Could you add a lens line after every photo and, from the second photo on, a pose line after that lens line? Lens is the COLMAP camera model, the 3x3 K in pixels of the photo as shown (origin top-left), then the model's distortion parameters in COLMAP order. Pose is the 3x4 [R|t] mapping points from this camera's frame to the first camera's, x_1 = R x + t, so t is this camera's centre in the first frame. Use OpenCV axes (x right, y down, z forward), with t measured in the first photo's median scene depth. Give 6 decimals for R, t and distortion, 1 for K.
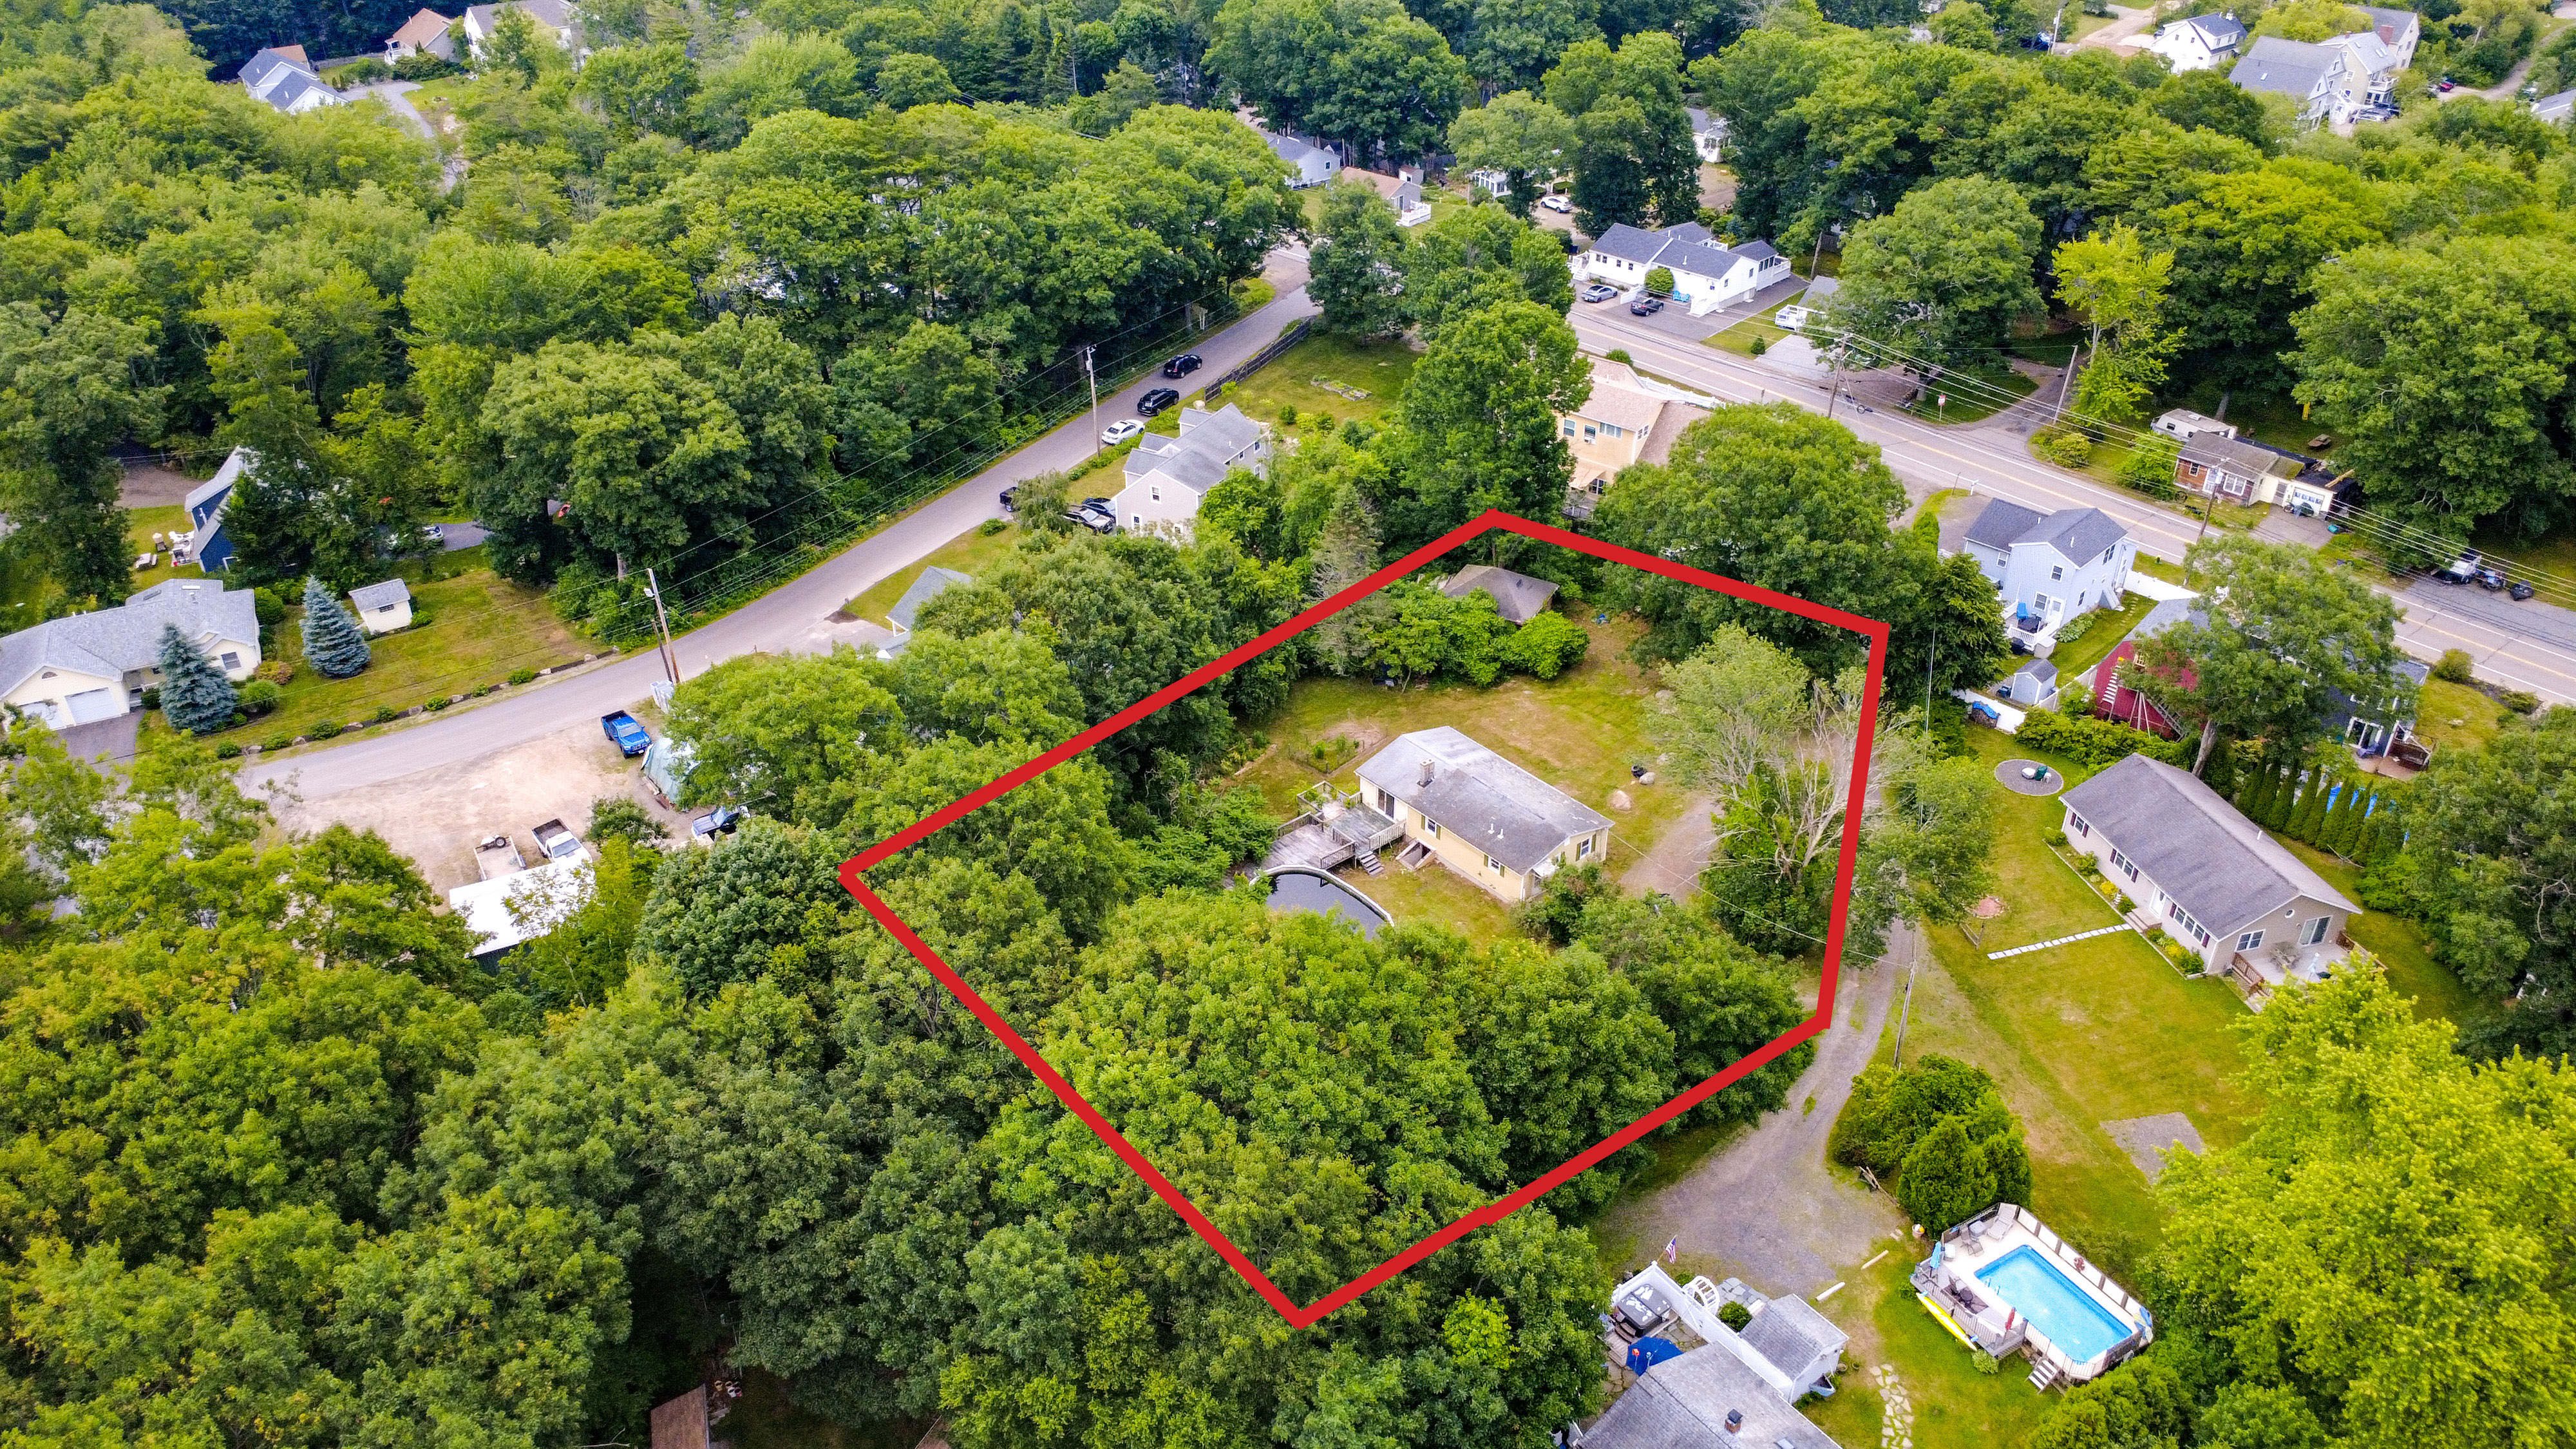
lens RADIAL K [[1868.3, 0, 1288.0], [0, 1868.3, 714.5], [0, 0, 1]] dist [-0.001199, 0.000364]
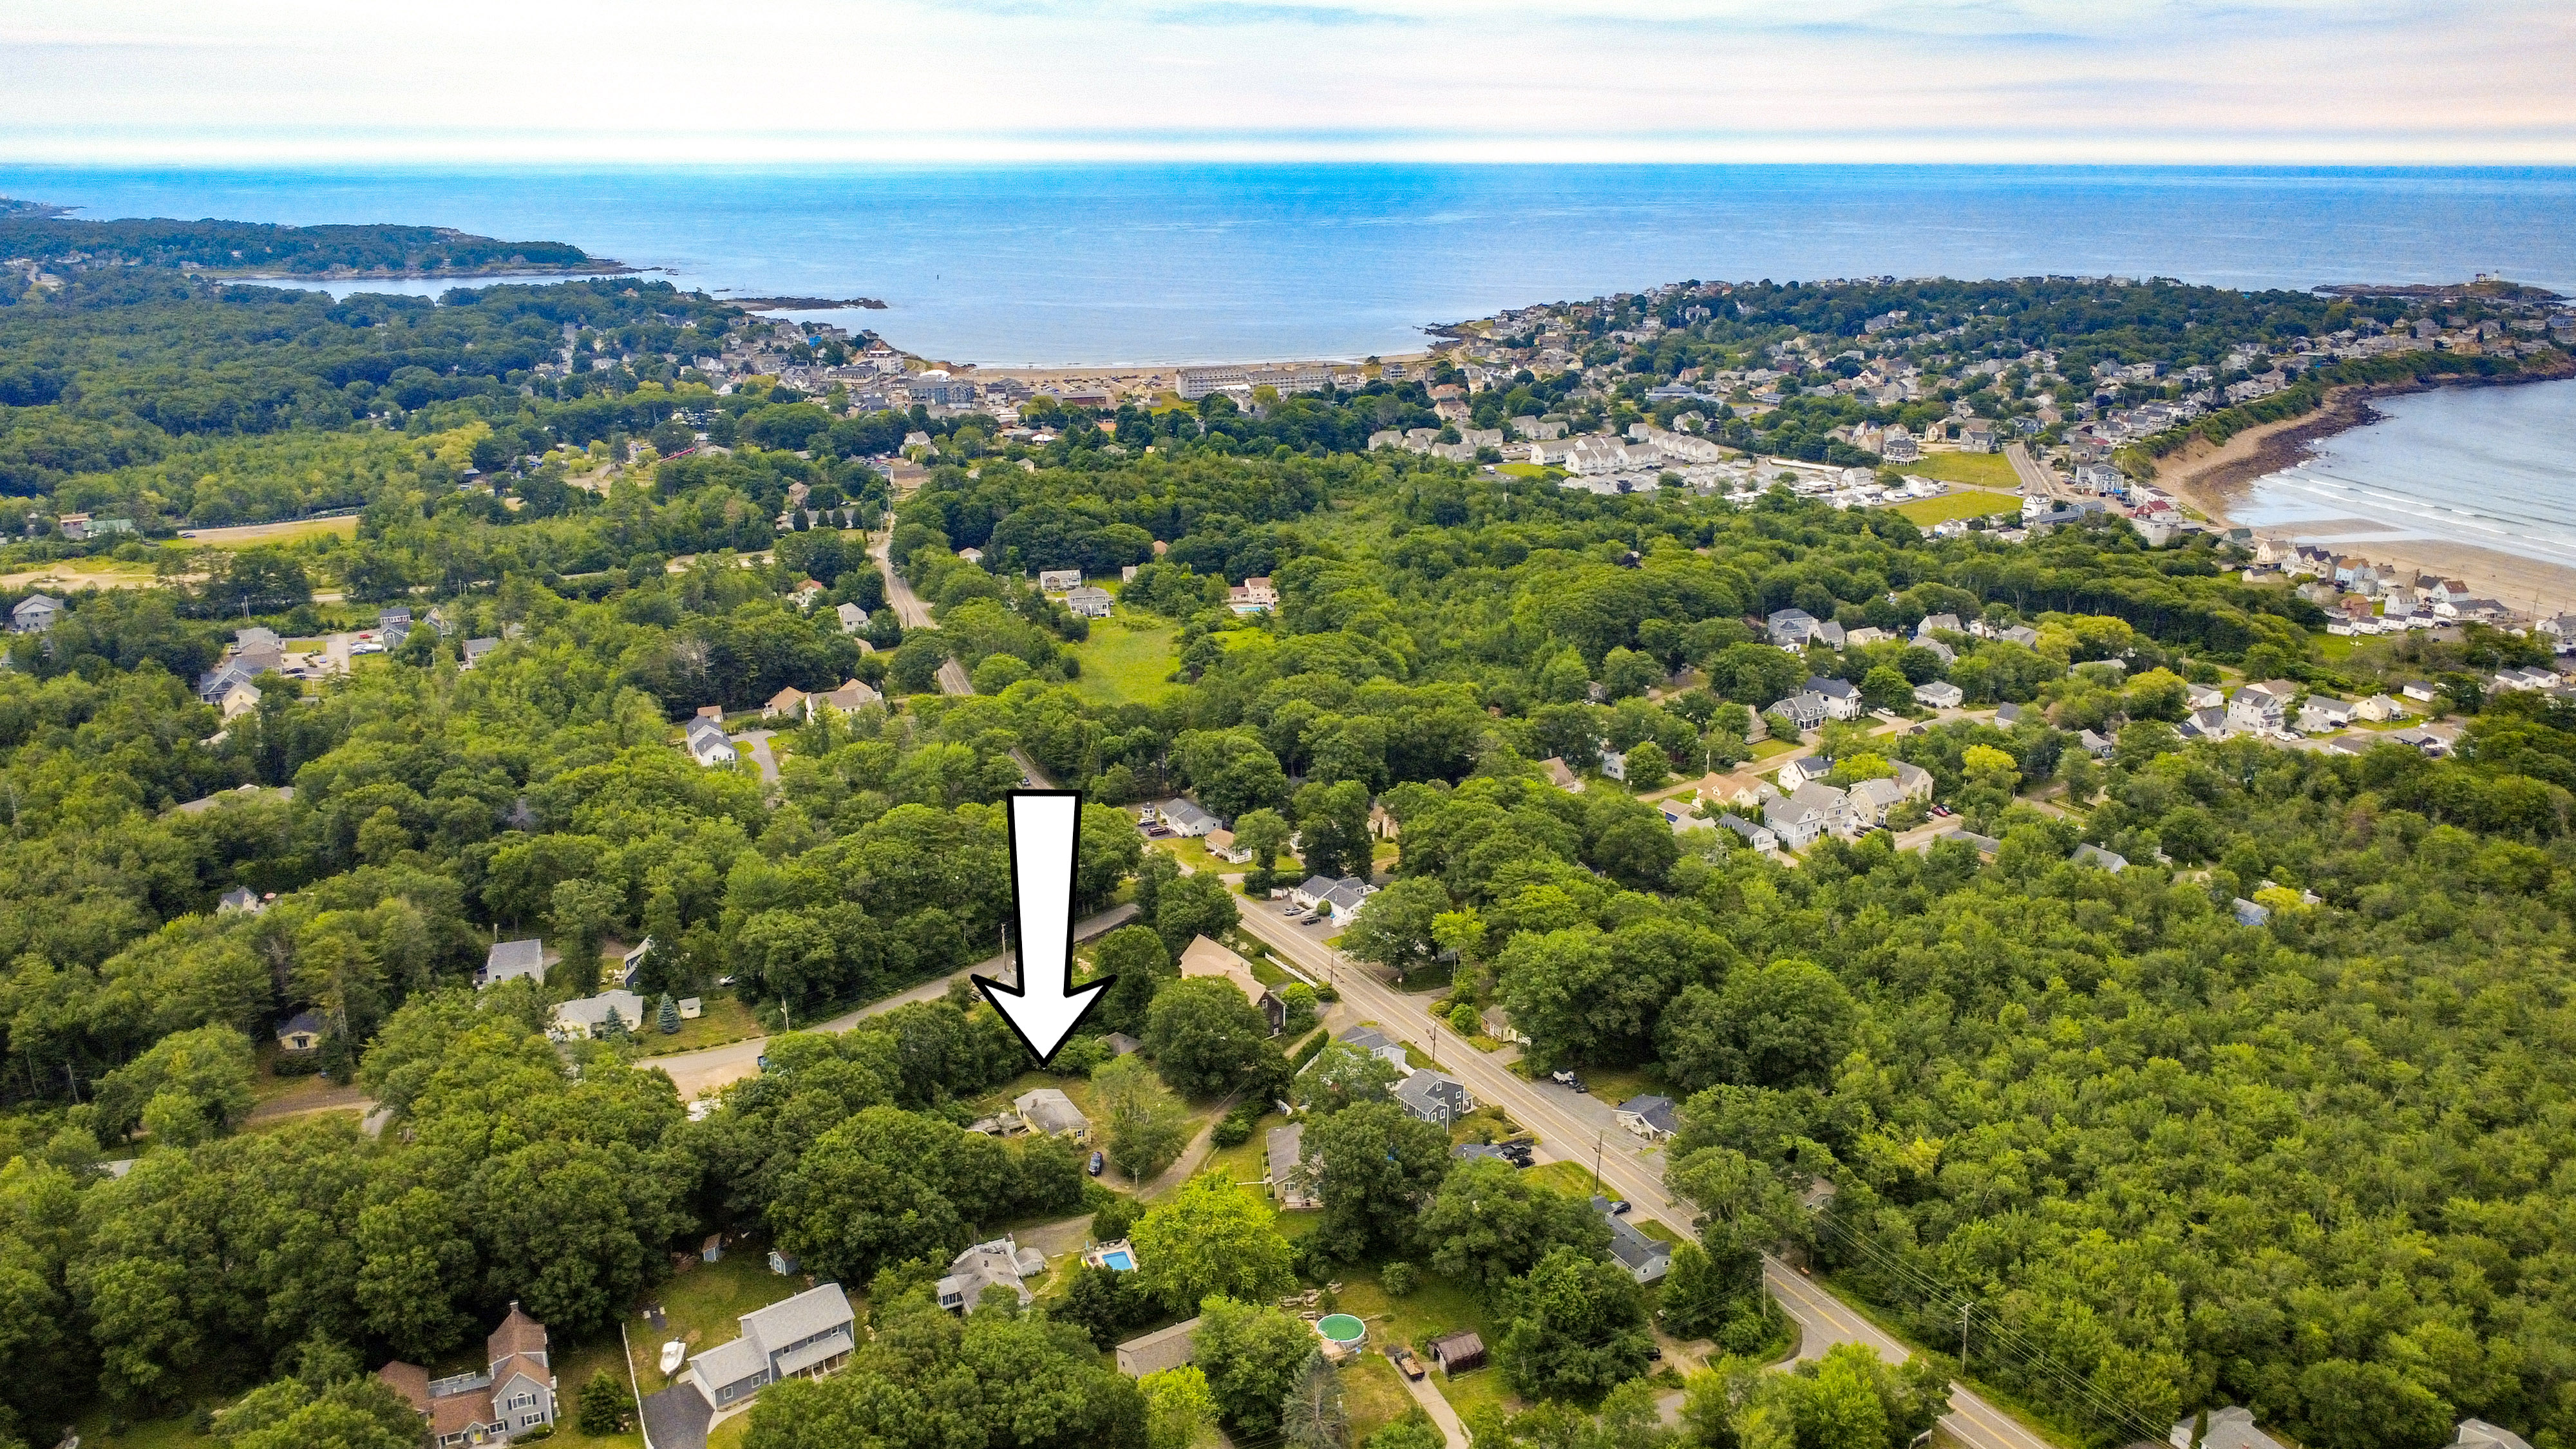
lens RADIAL K [[1868.3, 0, 1288.0], [0, 1868.3, 714.5], [0, 0, 1]] dist [-0.001199, 0.000364]
pose [[0.981462, 0.062247, -0.181266, 0.704068], [-0.108124, 0.960739, -0.255517, 0.113318], [0.158244, 0.270380, 0.949660, -1.304935]]
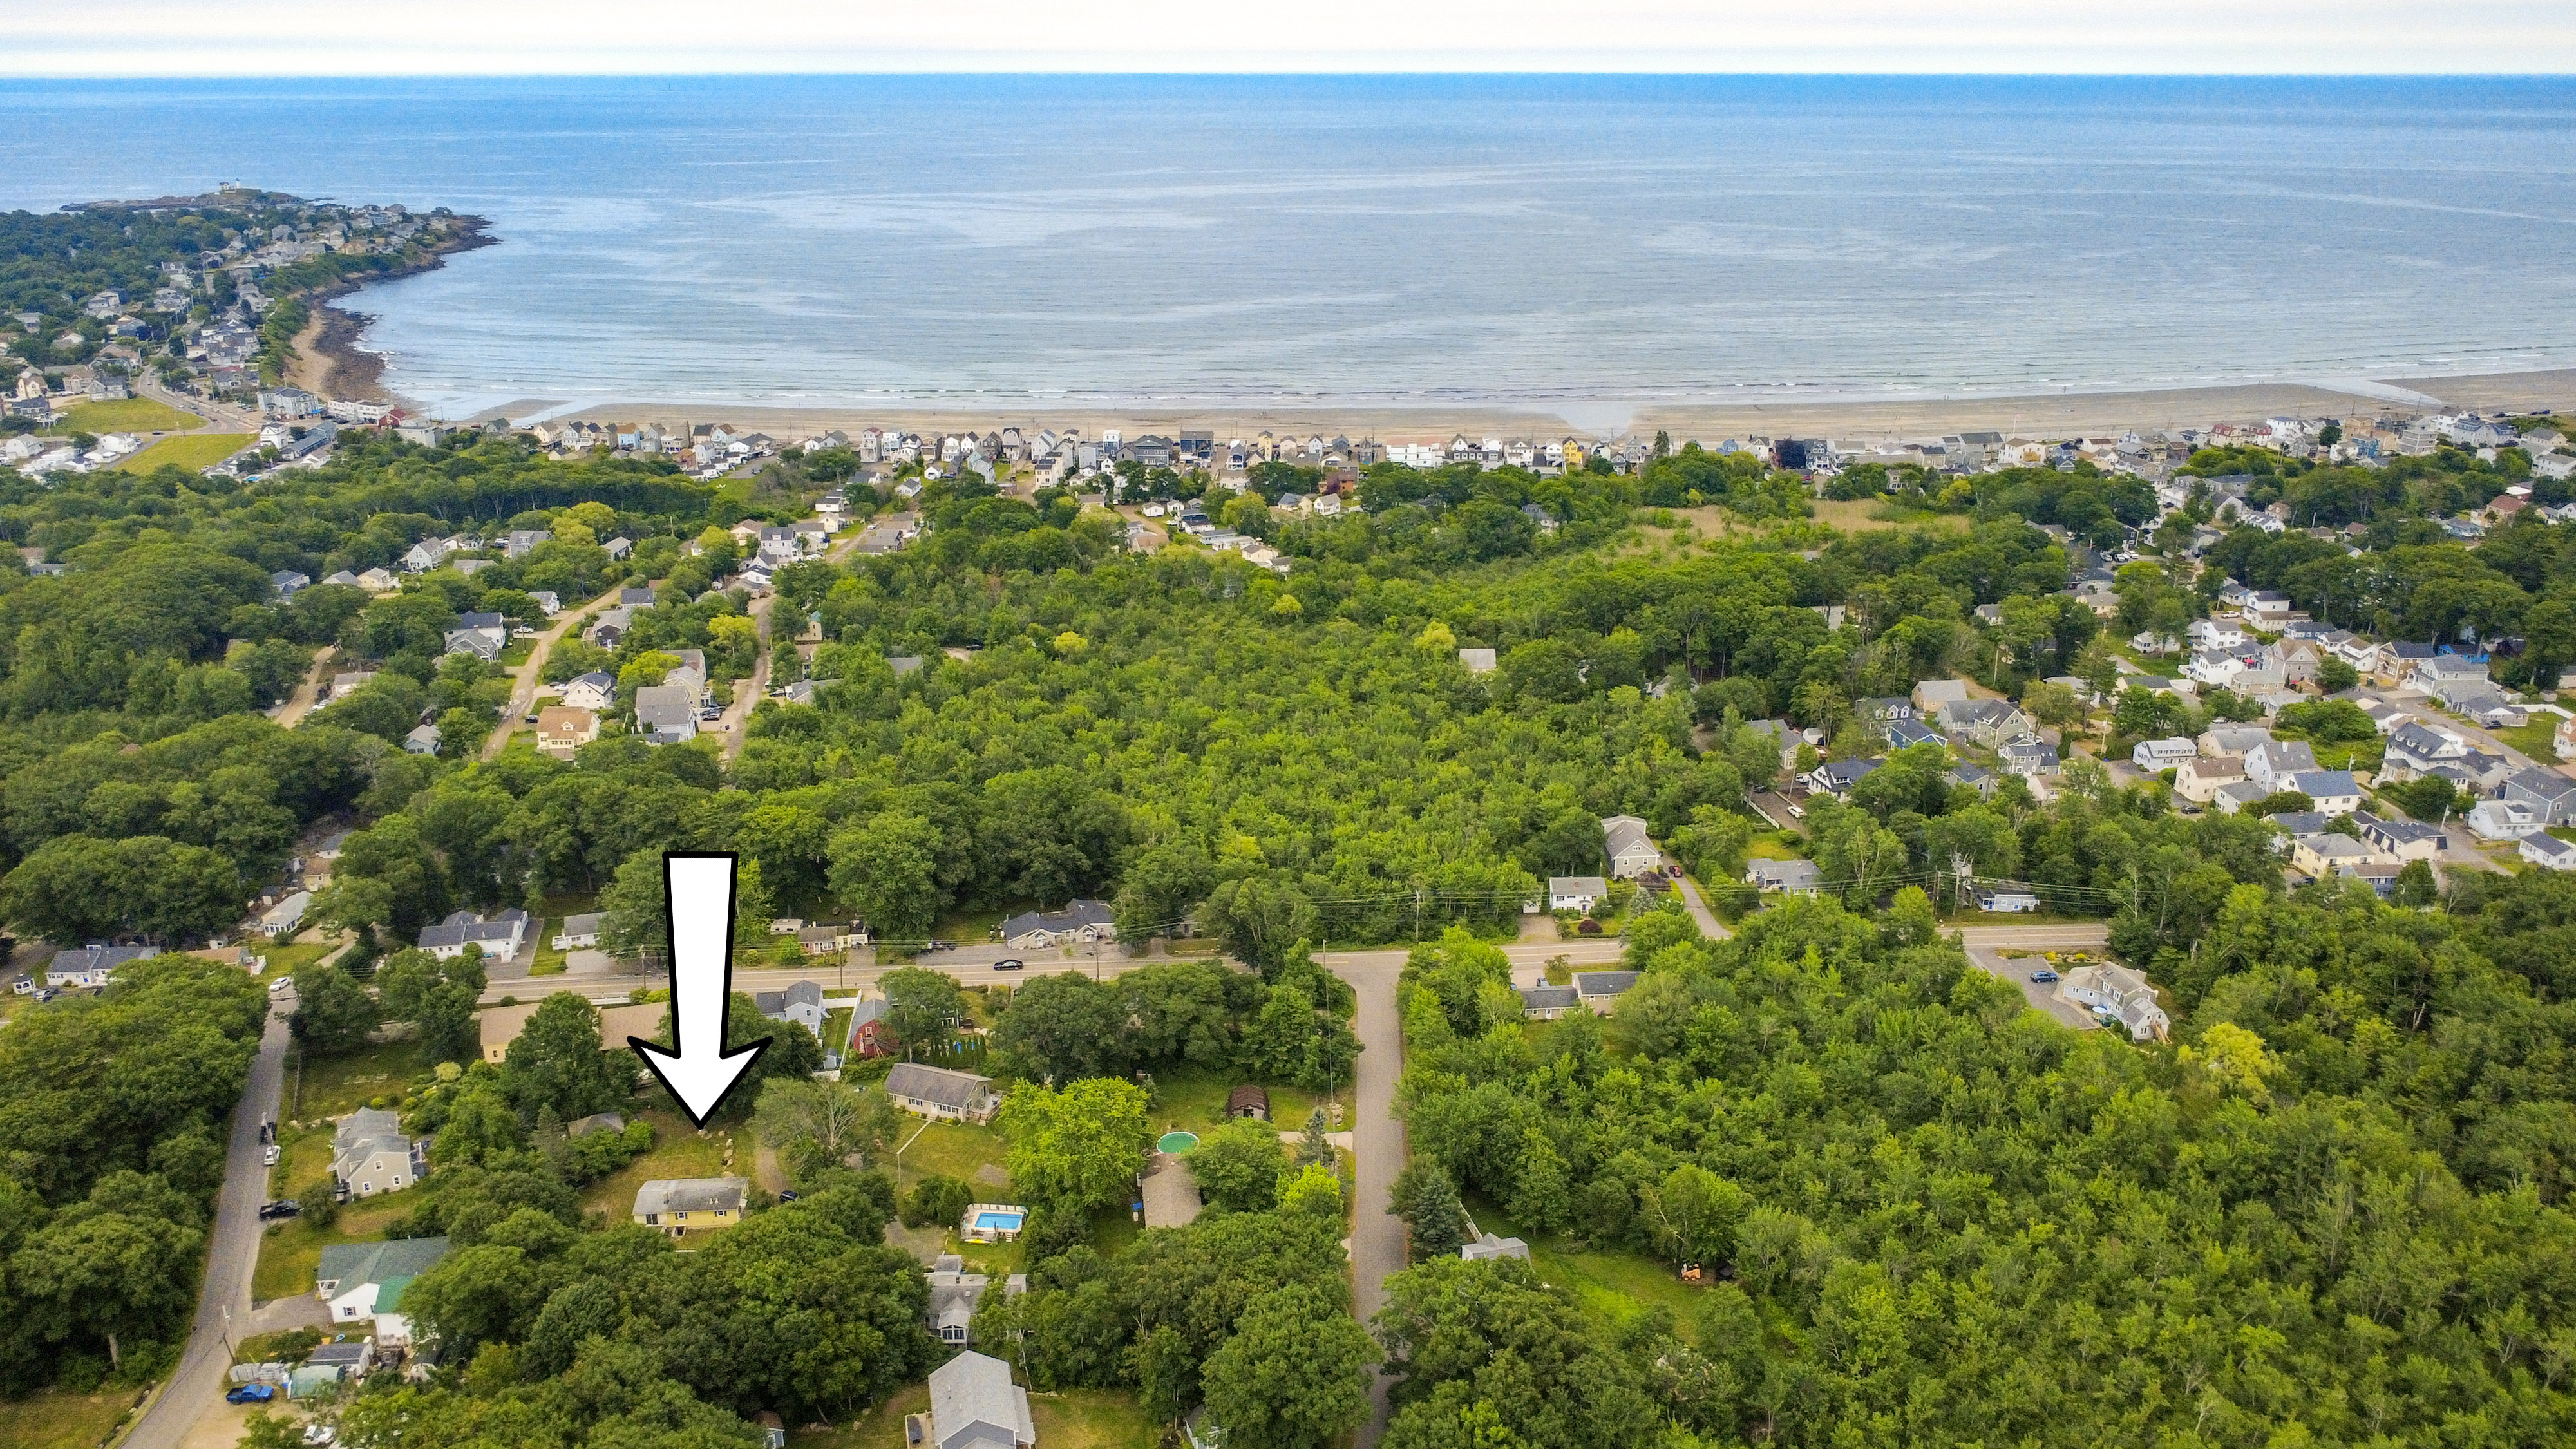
lens RADIAL K [[1868.3, 0, 1288.0], [0, 1868.3, 714.5], [0, 0, 1]] dist [-0.001199, 0.000364]
pose [[0.581697, -0.259890, 0.770770, -0.874512], [0.426857, 0.904154, -0.017283, -0.111149], [-0.692403, 0.339062, 0.636880, -0.942218]]
